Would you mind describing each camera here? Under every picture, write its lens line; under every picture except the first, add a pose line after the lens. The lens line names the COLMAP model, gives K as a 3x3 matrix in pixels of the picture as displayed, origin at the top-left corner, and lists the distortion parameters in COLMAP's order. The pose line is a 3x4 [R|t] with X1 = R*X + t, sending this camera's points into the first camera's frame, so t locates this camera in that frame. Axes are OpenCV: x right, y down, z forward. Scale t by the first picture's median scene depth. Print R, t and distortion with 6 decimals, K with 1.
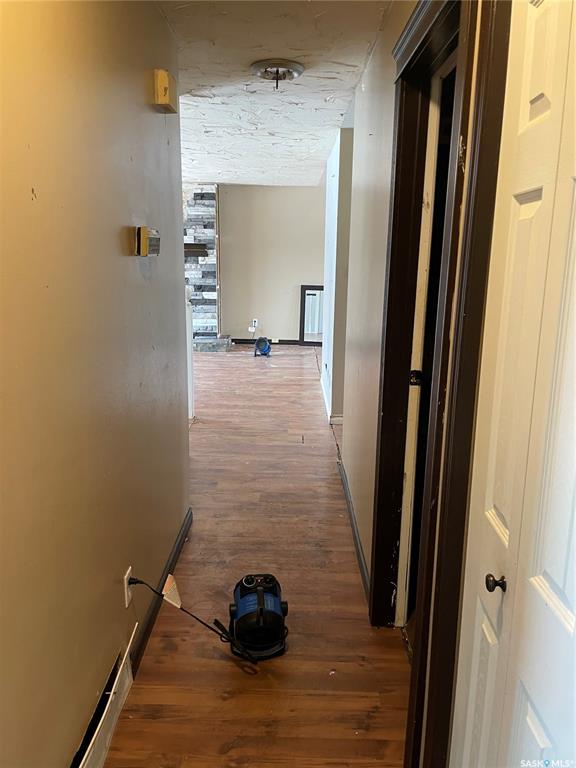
lens RADIAL K [[585.2, 0, 289.6], [0, 585.2, 368.8], [0, 0, 1]] dist [0.085047, -0.125302]
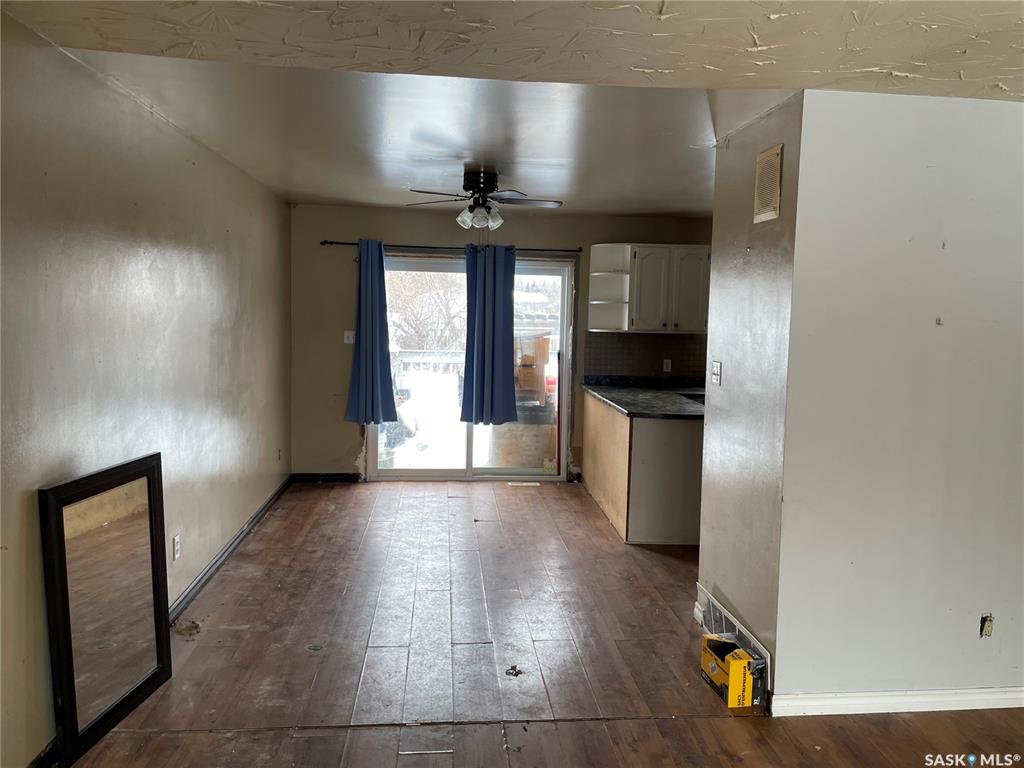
lens RADIAL K [[776.0, 0, 524.9], [0, 776.0, 372.9], [0, 0, 1]] dist [0.077483, -0.119438]
pose [[-0.105894, -0.095894, 0.989743, -0.269649], [0.171754, 0.978615, 0.113192, -0.185746], [-0.979432, 0.181978, -0.087160, 0.850149]]
